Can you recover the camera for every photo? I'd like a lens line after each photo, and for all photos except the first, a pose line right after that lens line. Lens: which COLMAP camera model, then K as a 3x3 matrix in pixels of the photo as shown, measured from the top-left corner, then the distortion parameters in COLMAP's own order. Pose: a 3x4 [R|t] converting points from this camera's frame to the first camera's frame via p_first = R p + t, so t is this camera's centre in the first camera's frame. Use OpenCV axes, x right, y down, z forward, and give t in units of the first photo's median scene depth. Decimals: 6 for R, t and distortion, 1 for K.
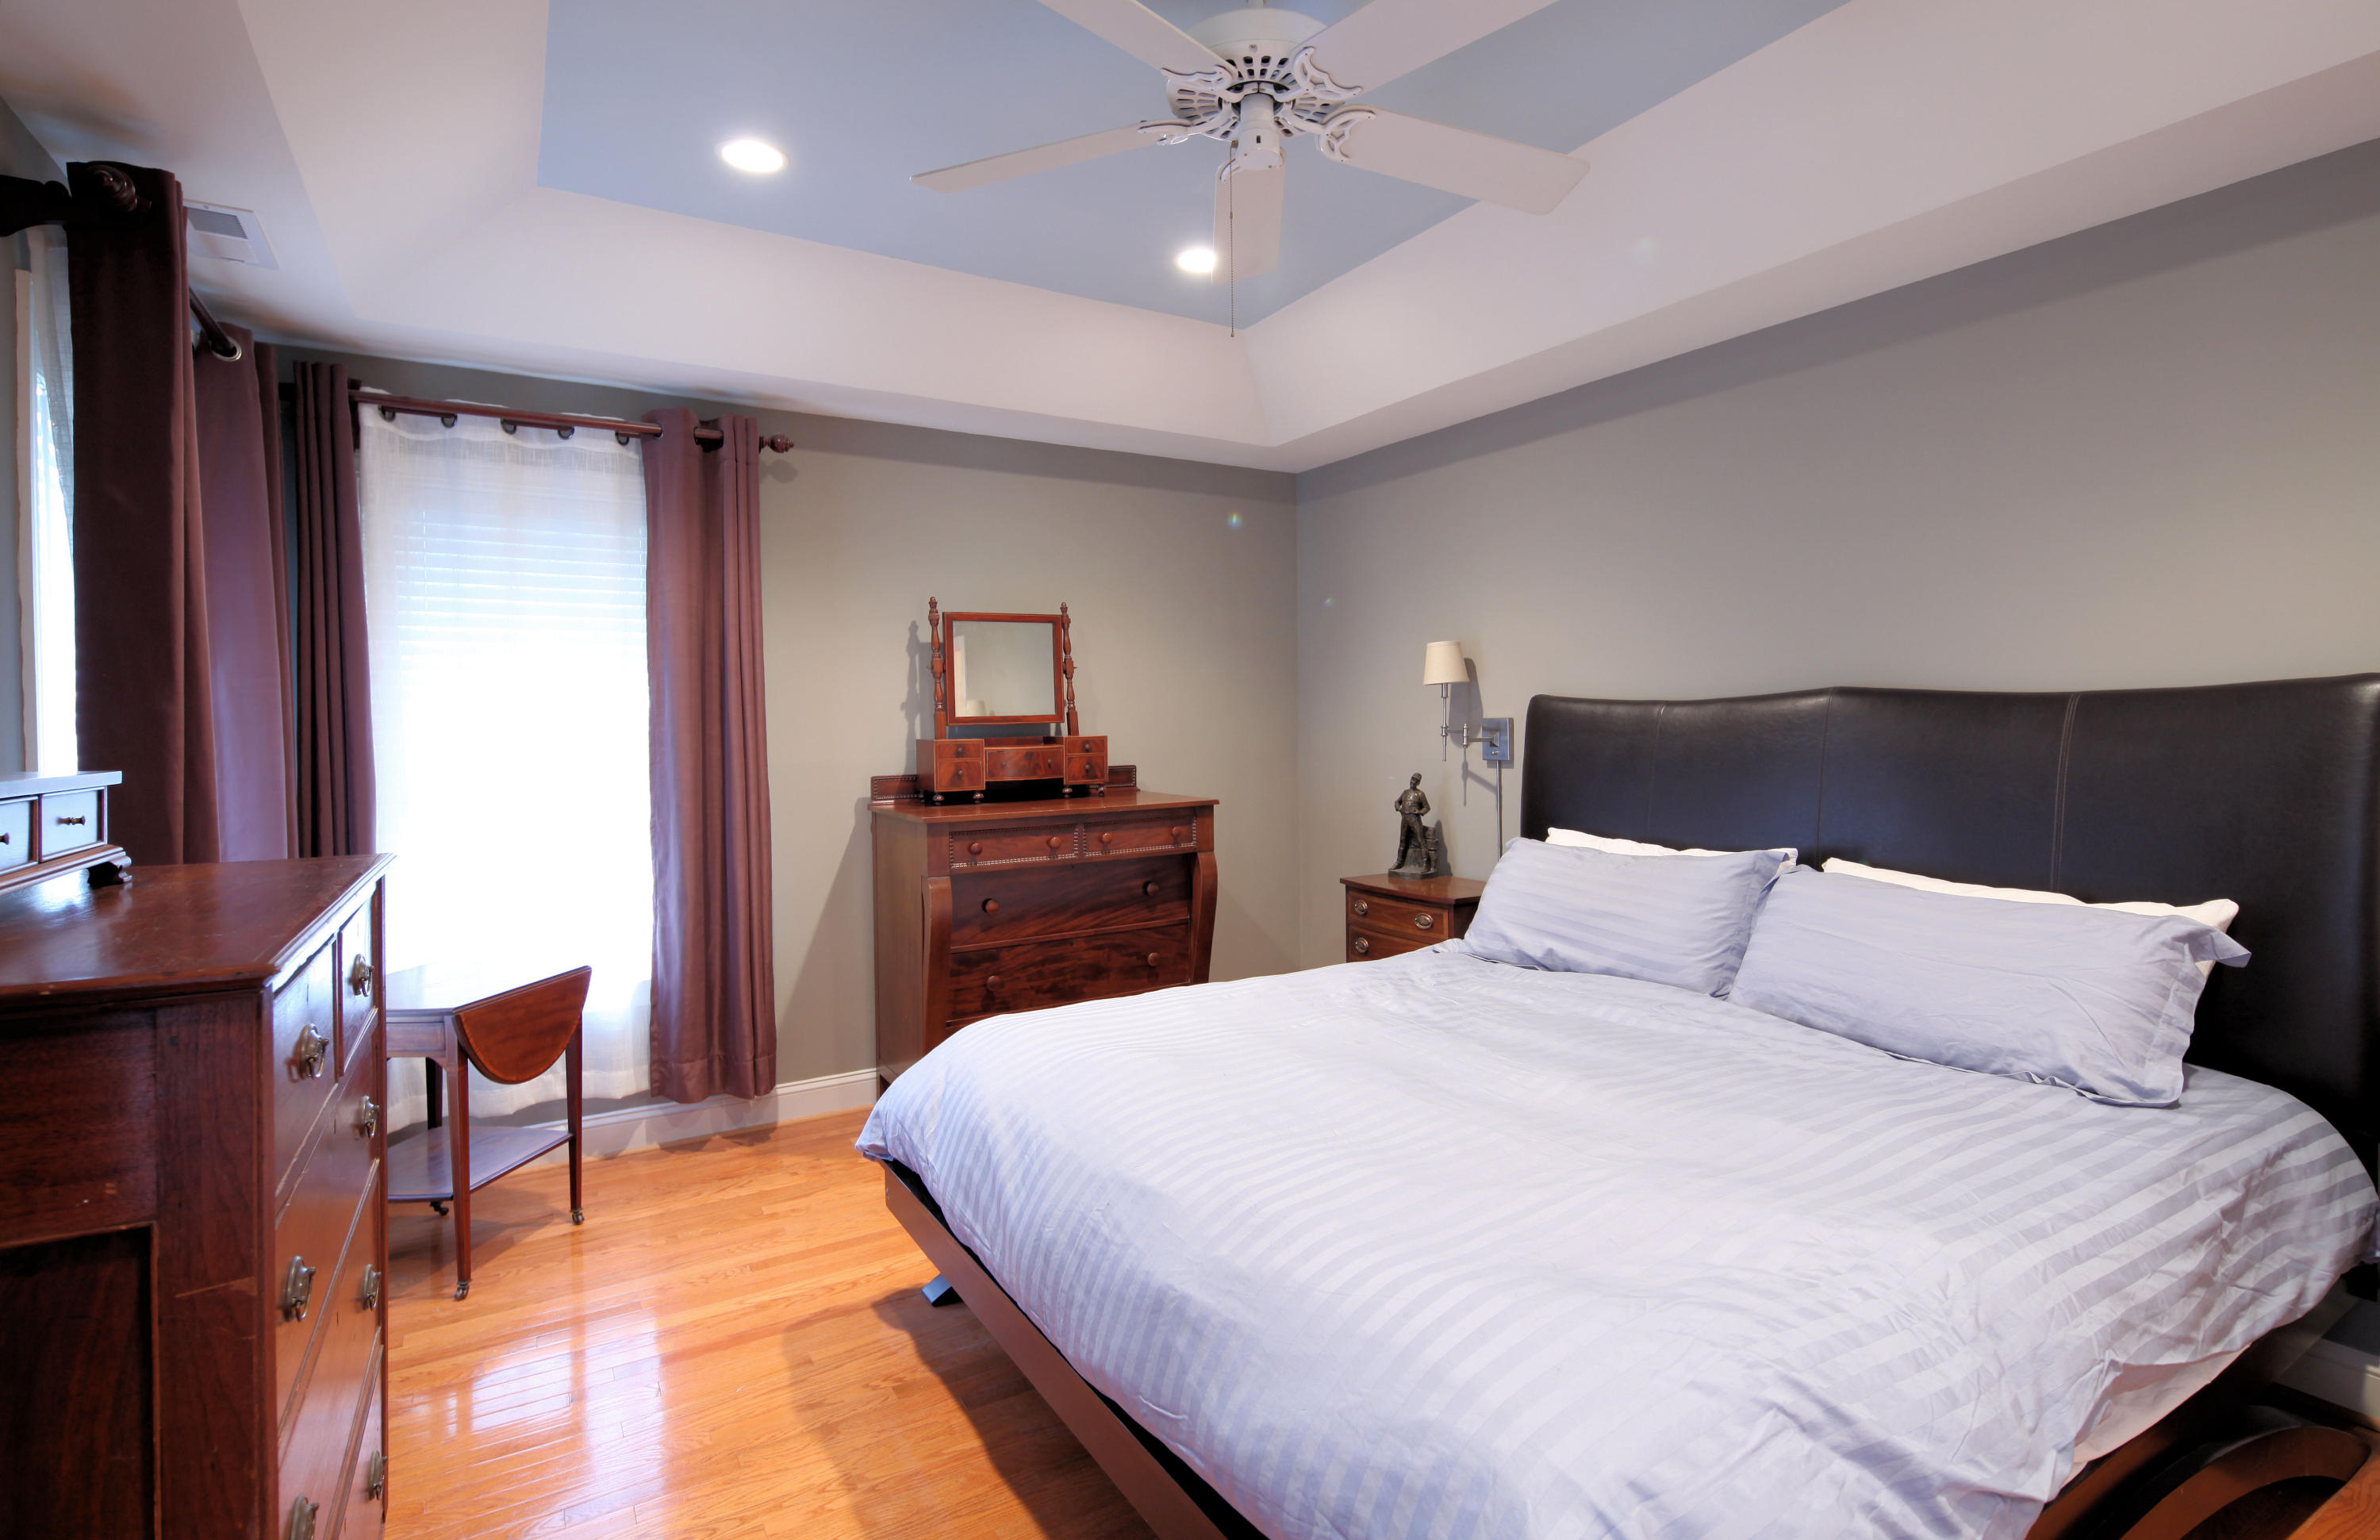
lens RADIAL K [[1155.0, 0, 1196.7], [0, 1155.0, 724.8], [0, 0, 1]] dist [0.000364, 0.000011]
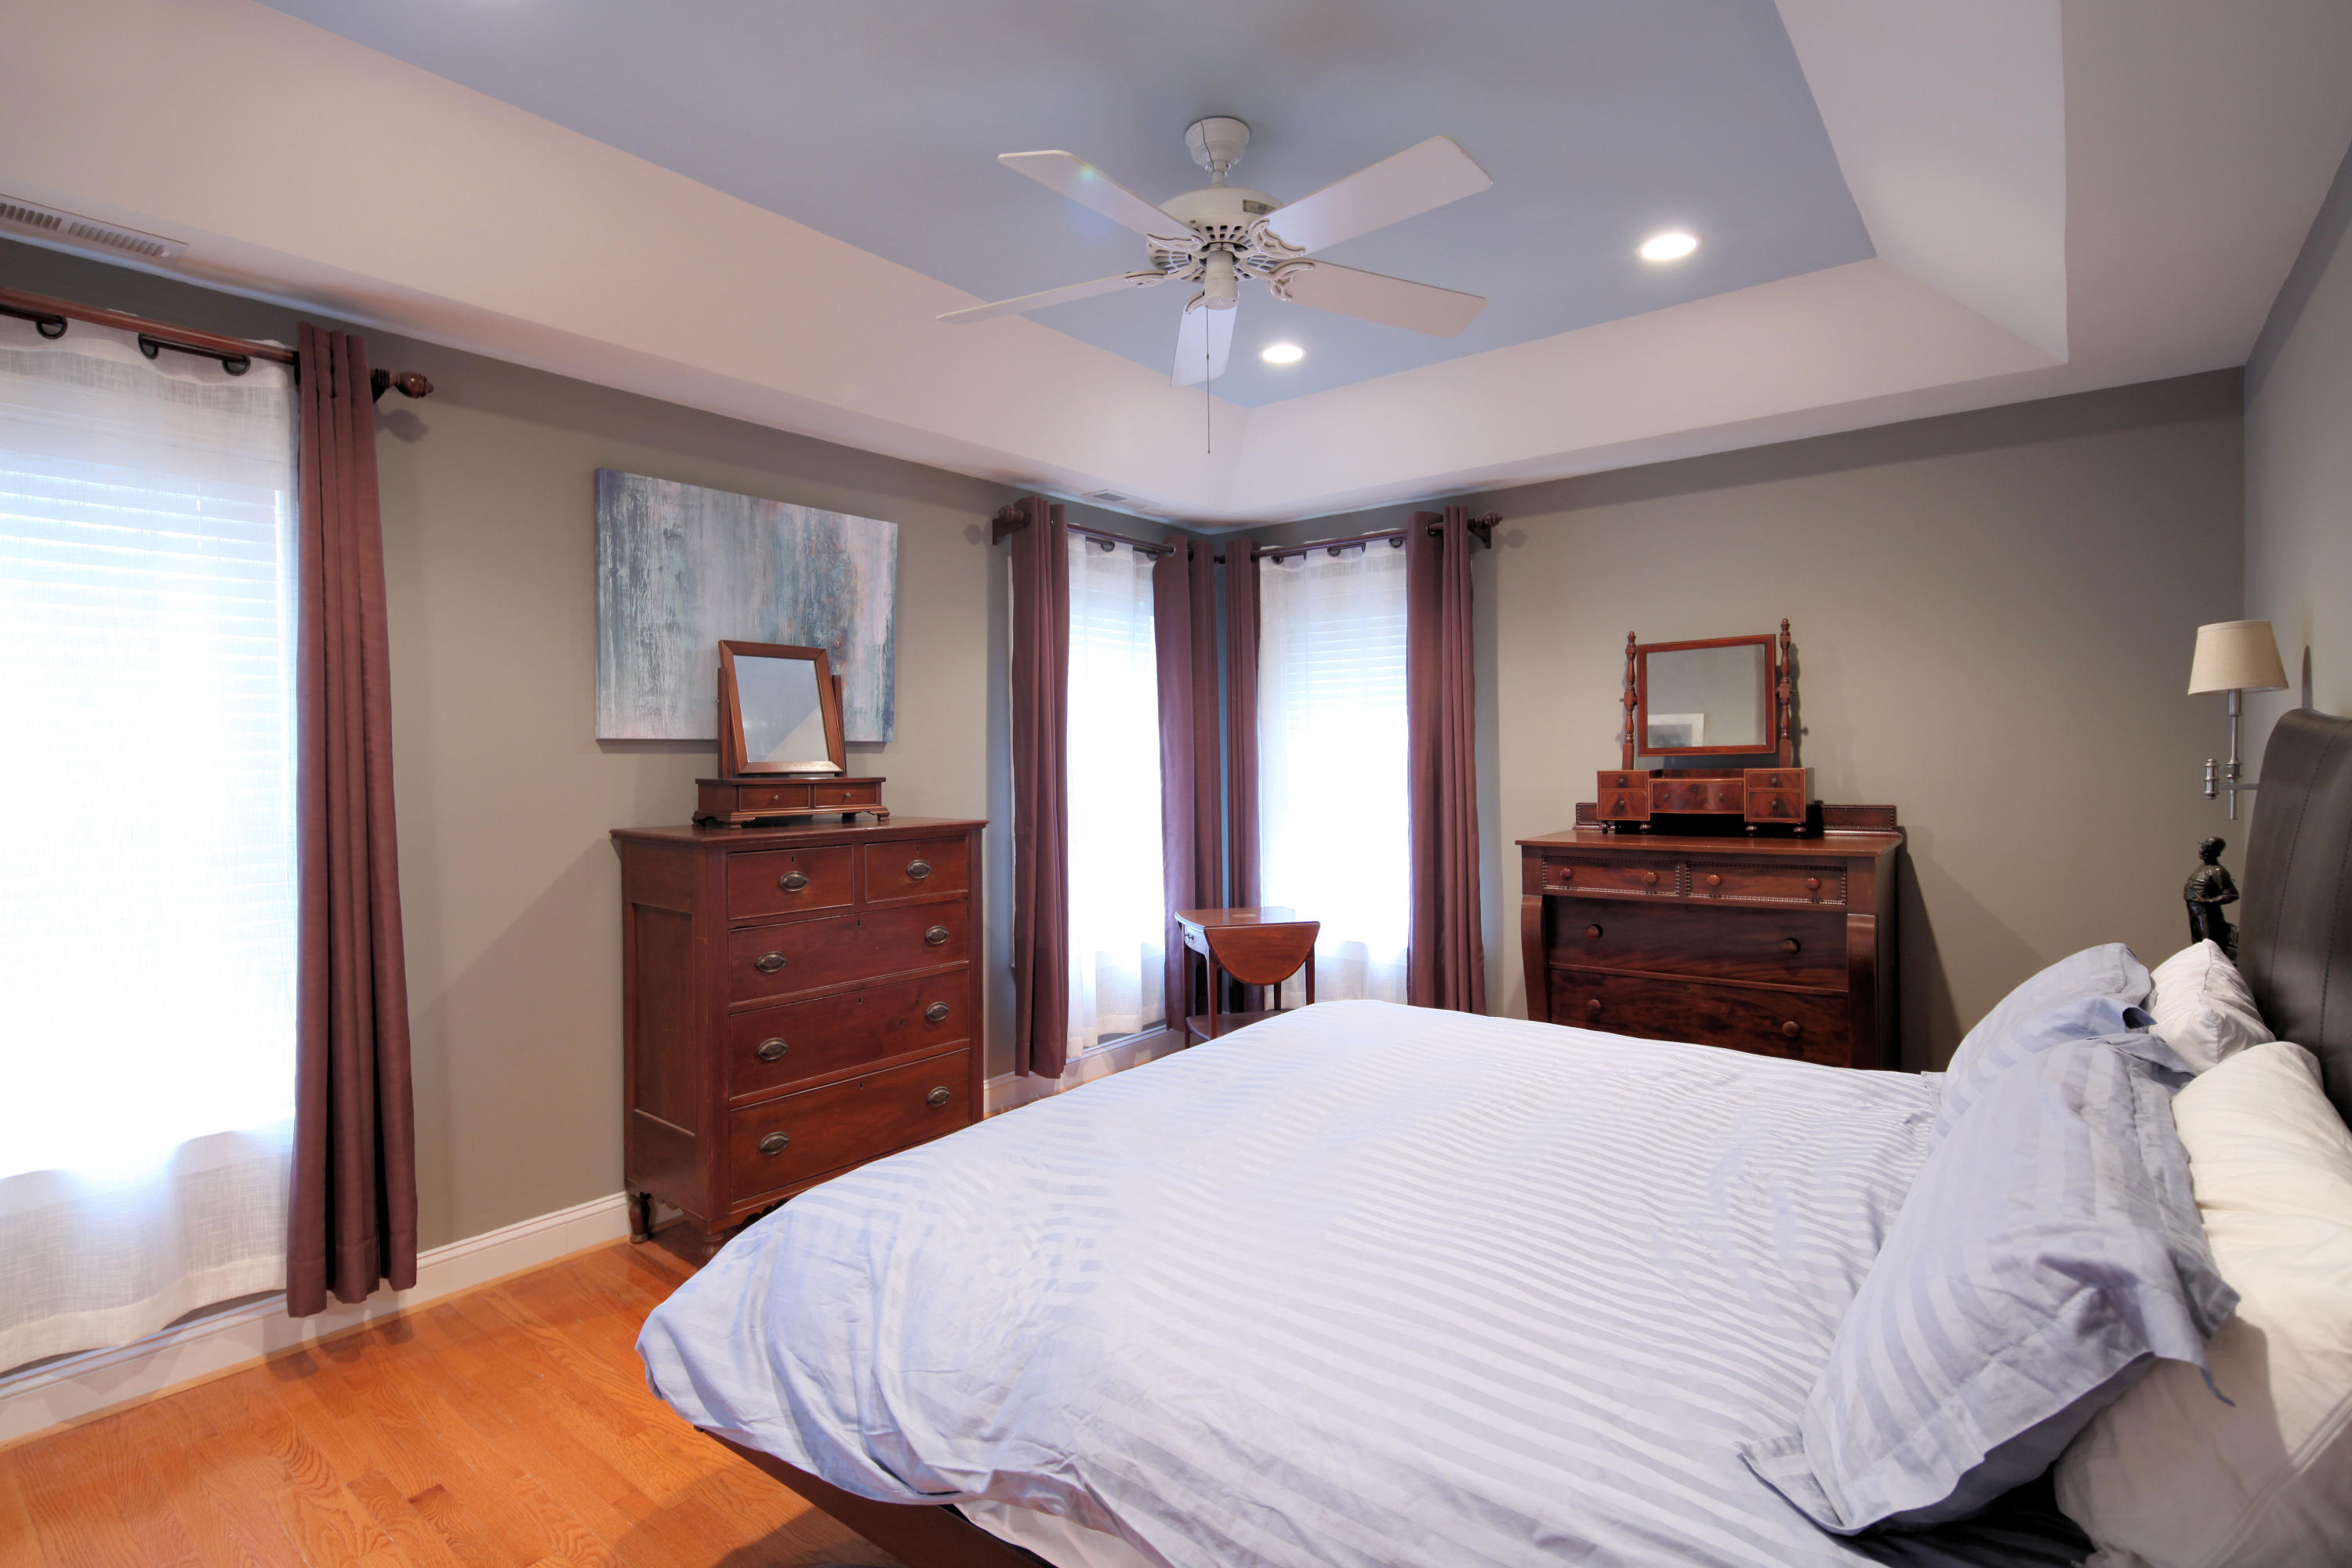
lens RADIAL K [[1122.5, 0, 1168.2], [0, 1122.5, 766.0], [0, 0, 1]] dist [-0.003185, -0.000228]
pose [[0.330587, 0.017124, -0.943620, 0.606215], [0.007036, 0.999763, 0.020607, -0.014628], [0.943749, -0.013451, 0.330388, 0.288934]]
